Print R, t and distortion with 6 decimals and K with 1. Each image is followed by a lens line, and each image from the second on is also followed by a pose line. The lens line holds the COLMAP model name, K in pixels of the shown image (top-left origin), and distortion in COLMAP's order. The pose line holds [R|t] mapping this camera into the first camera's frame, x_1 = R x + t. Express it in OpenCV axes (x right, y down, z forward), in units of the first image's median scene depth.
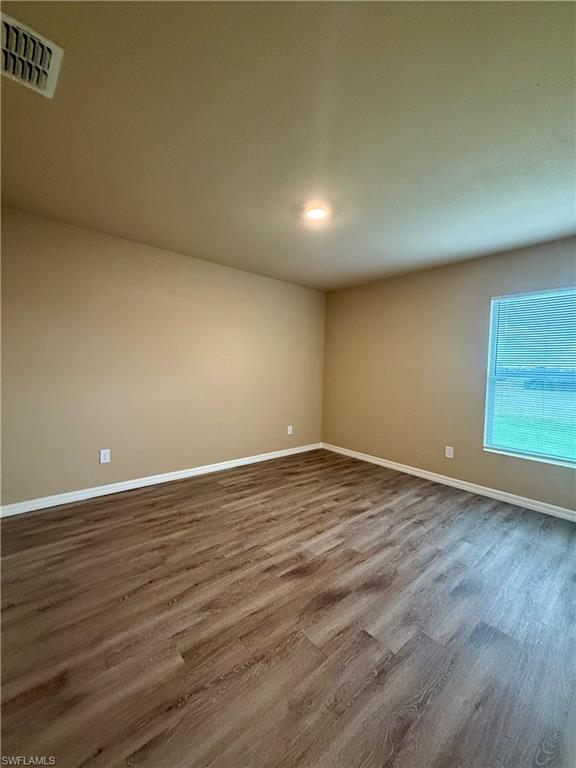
lens RADIAL K [[305.7, 0, 288.6], [0, 305.7, 384.3], [0, 0, 1]] dist [0.001714, -0.000035]
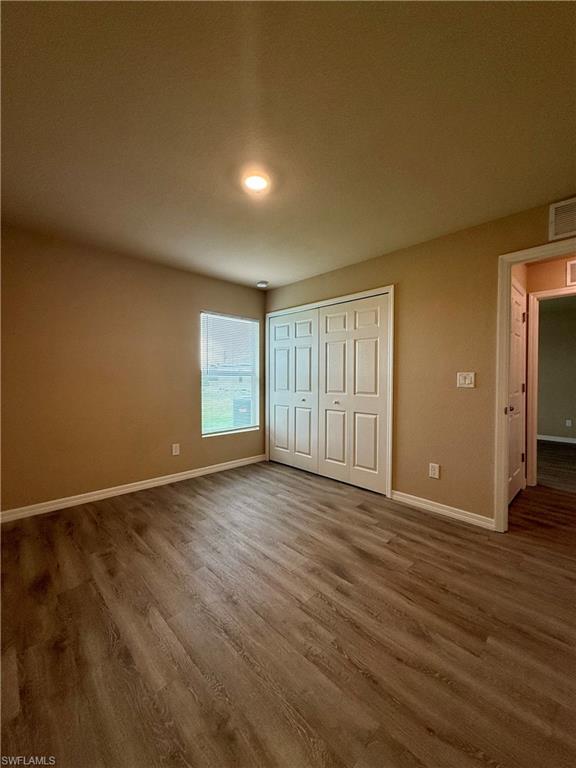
lens RADIAL K [[305.7, 0, 288.5], [0, 305.7, 382.5], [0, 0, 1]] dist [0.001714, -0.000035]
pose [[-0.058773, -0.041595, 0.997404, -0.847099], [0.043741, 0.998065, 0.044200, -0.053635], [-0.997313, 0.046225, -0.056840, 1.084079]]
